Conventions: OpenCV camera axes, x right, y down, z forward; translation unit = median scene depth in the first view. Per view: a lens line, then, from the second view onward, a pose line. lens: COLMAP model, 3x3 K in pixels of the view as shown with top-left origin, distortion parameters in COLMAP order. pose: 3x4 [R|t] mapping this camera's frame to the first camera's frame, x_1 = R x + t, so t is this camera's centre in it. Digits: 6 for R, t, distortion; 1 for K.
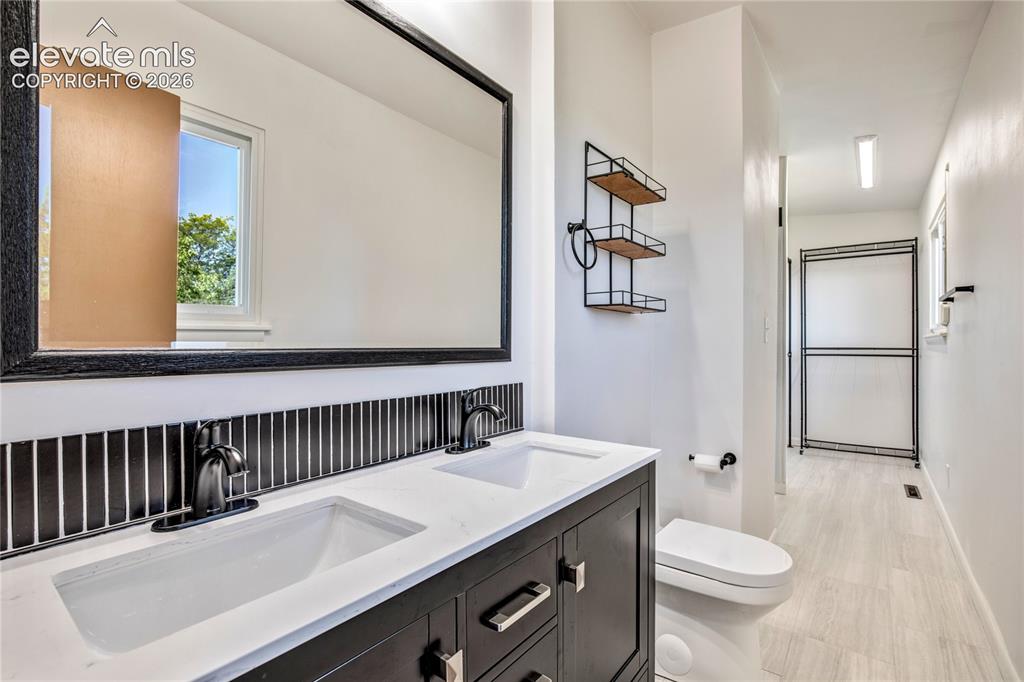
lens RADIAL K [[462.3, 0, 511.3], [0, 462.3, 351.5], [0, 0, 1]] dist [-0.000716, -0.000179]
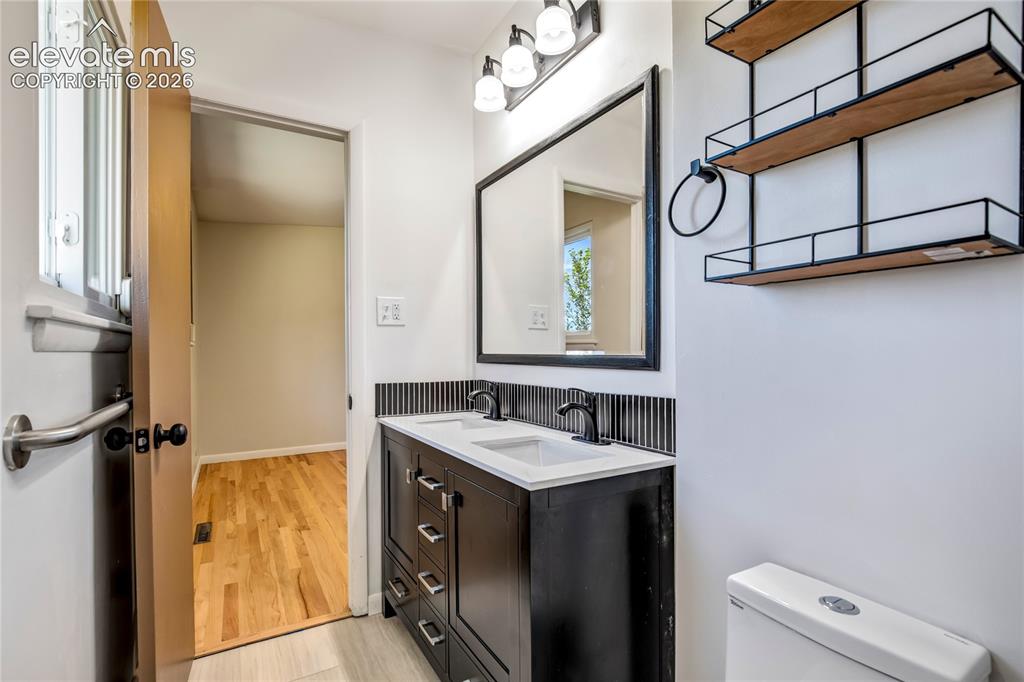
lens RADIAL K [[462.3, 0, 511.3], [0, 462.3, 351.5], [0, 0, 1]] dist [-0.000716, -0.000179]
pose [[-0.370811, 0.004190, -0.928699, 0.932383], [-0.000792, 0.999988, 0.004828, -0.019523], [0.928708, 0.002526, -0.370803, 1.100104]]
